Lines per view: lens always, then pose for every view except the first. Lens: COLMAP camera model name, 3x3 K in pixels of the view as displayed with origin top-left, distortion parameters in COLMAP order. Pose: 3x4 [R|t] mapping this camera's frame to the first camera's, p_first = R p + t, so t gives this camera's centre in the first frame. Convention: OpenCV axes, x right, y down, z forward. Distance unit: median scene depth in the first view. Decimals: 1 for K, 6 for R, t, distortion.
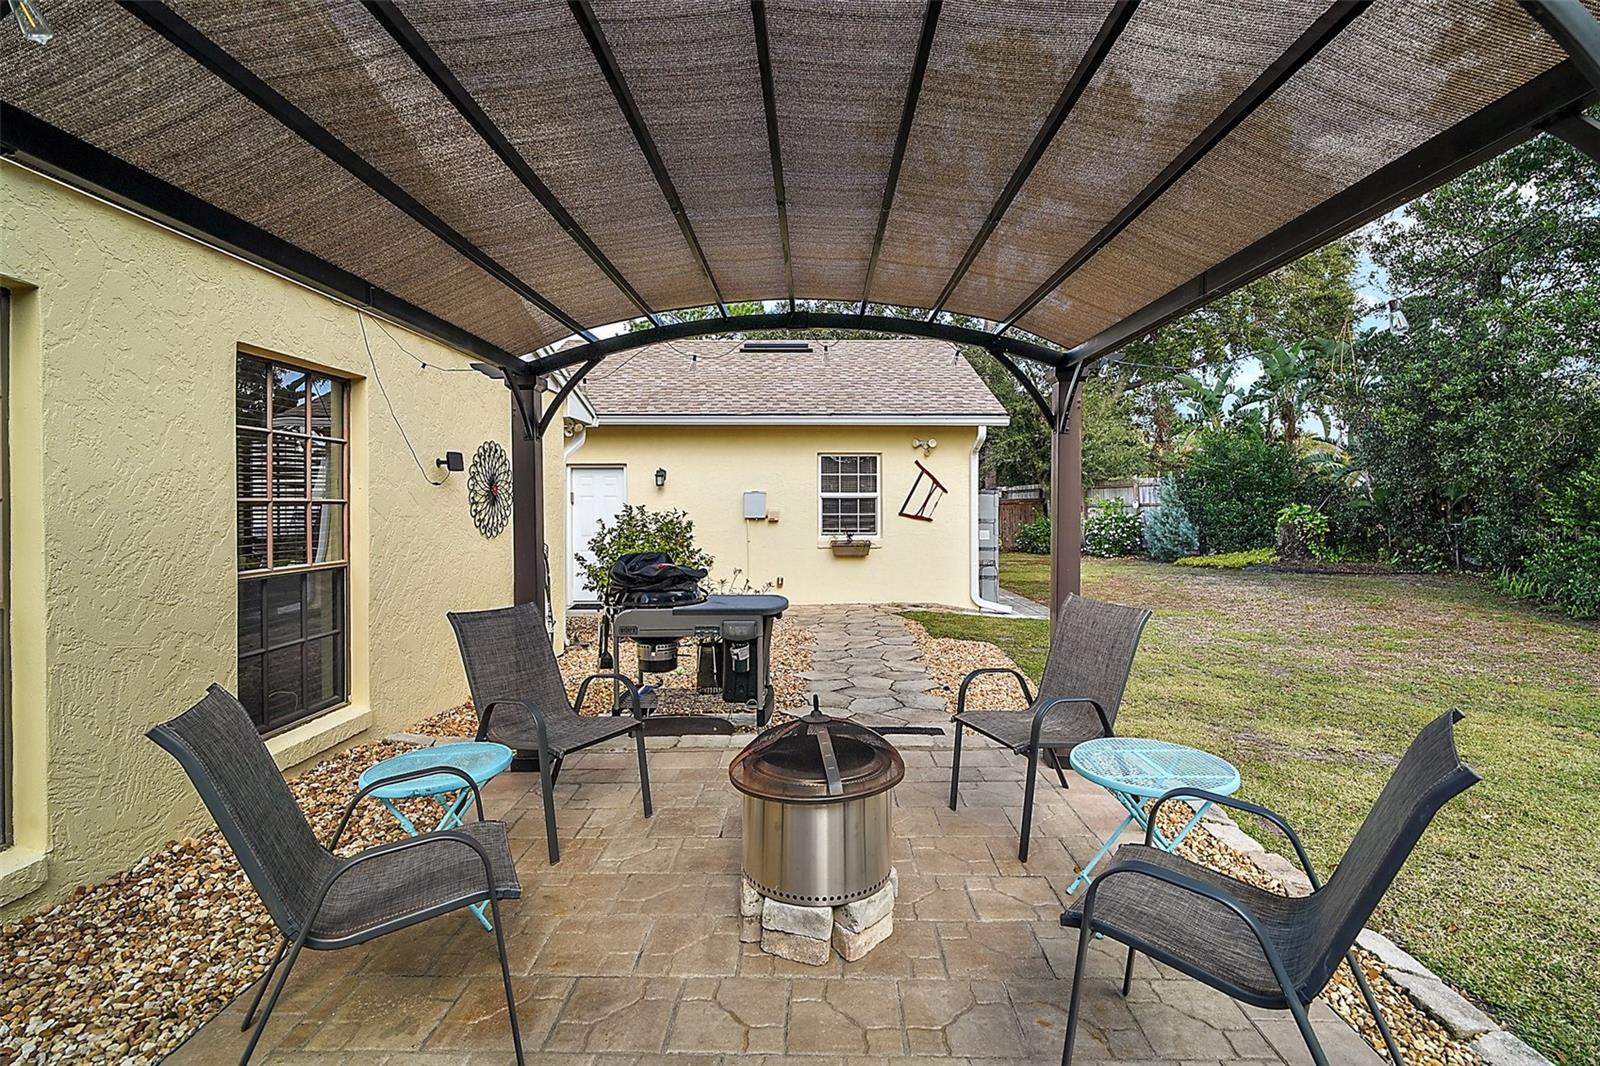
lens RADIAL K [[745.6, 0, 802.5], [0, 745.6, 502.4], [0, 0, 1]] dist [-0.001613, -0.000086]
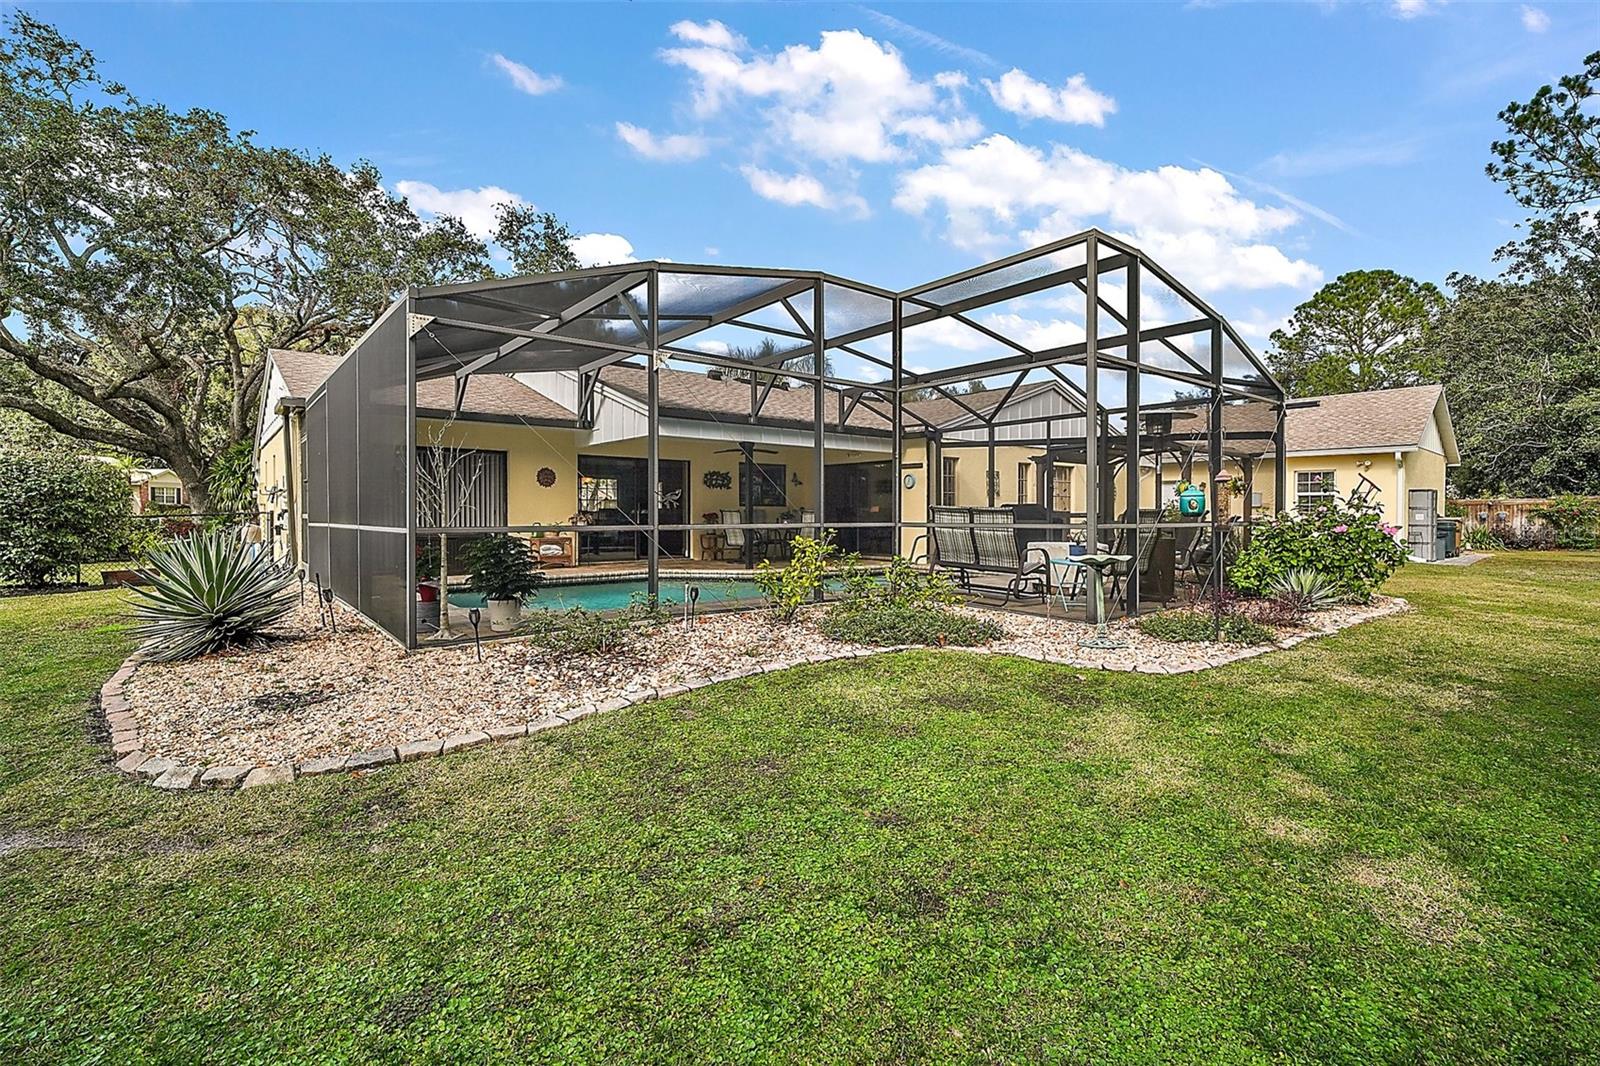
lens RADIAL K [[750.6, 0, 795.2], [0, 750.6, 526.4], [0, 0, 1]] dist [0.003058, 0.000038]
pose [[0.666696, 0.017309, -0.745129, 0.582973], [-0.000740, 0.999745, 0.022562, 0.029387], [0.745329, -0.014491, 0.666539, -1.144793]]
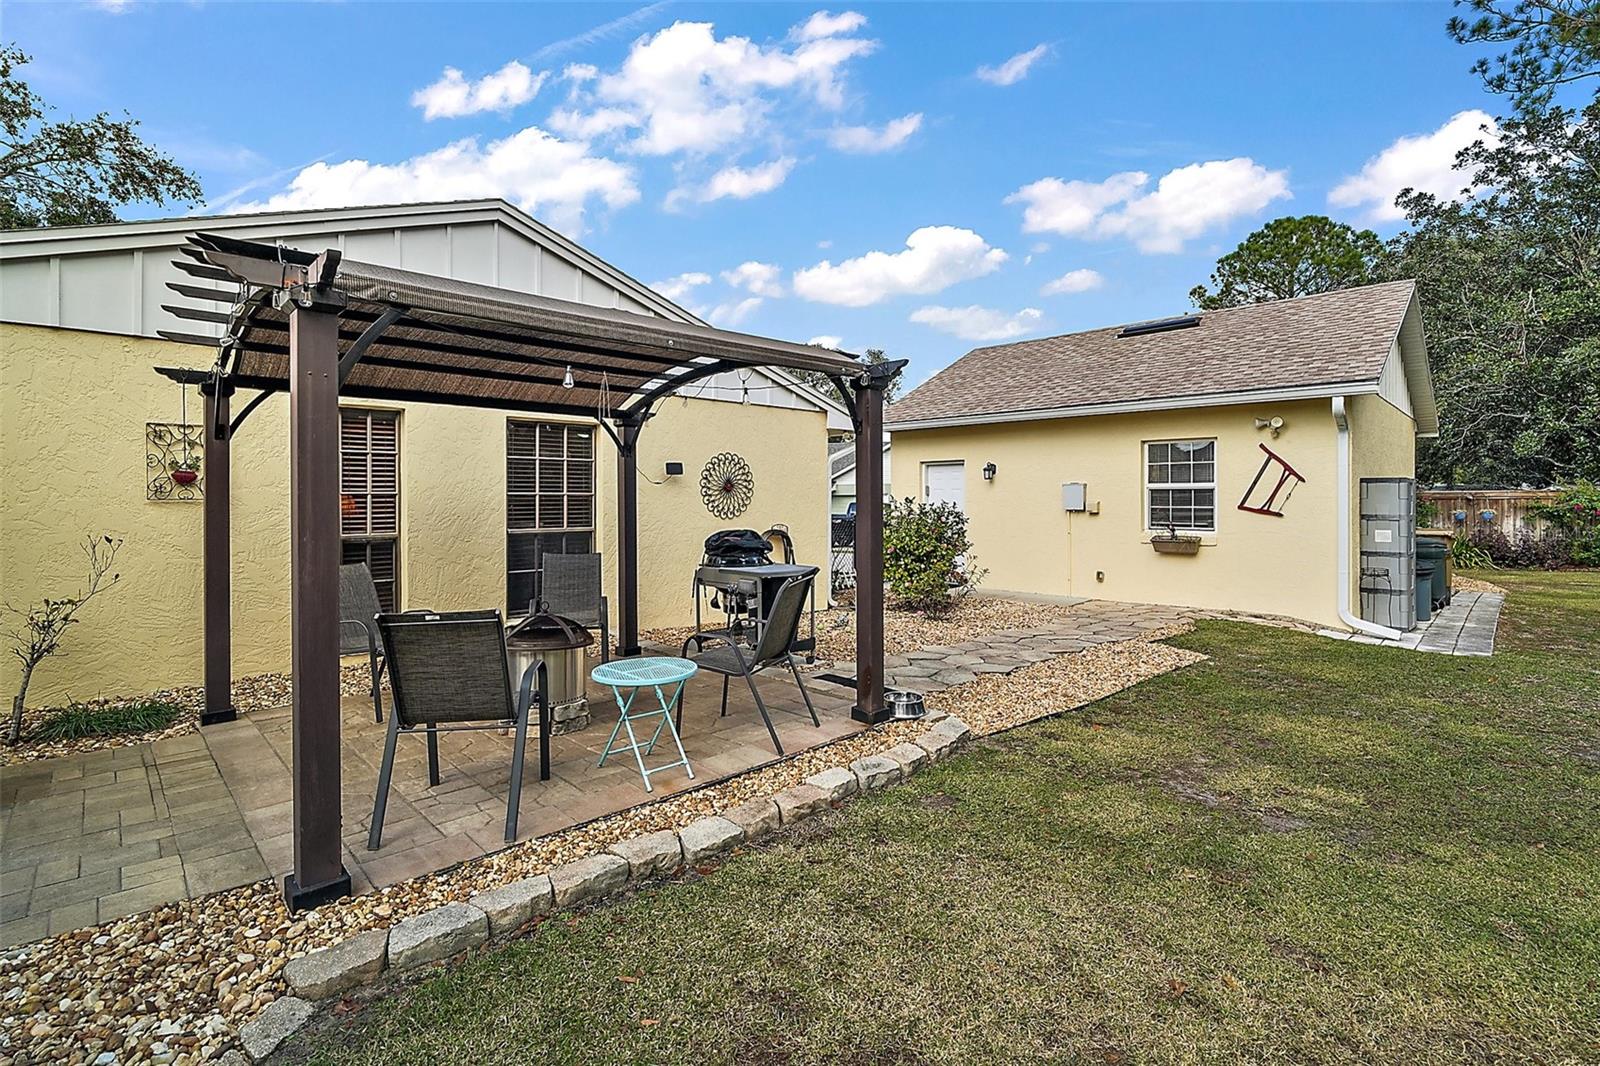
lens RADIAL K [[745.6, 0, 802.5], [0, 745.6, 502.4], [0, 0, 1]] dist [-0.001613, -0.000086]
pose [[0.705638, 0.005382, -0.708553, 0.383148], [0.002064, 0.999951, 0.009650, 0.000605], [0.708570, -0.008272, 0.705592, 0.038796]]
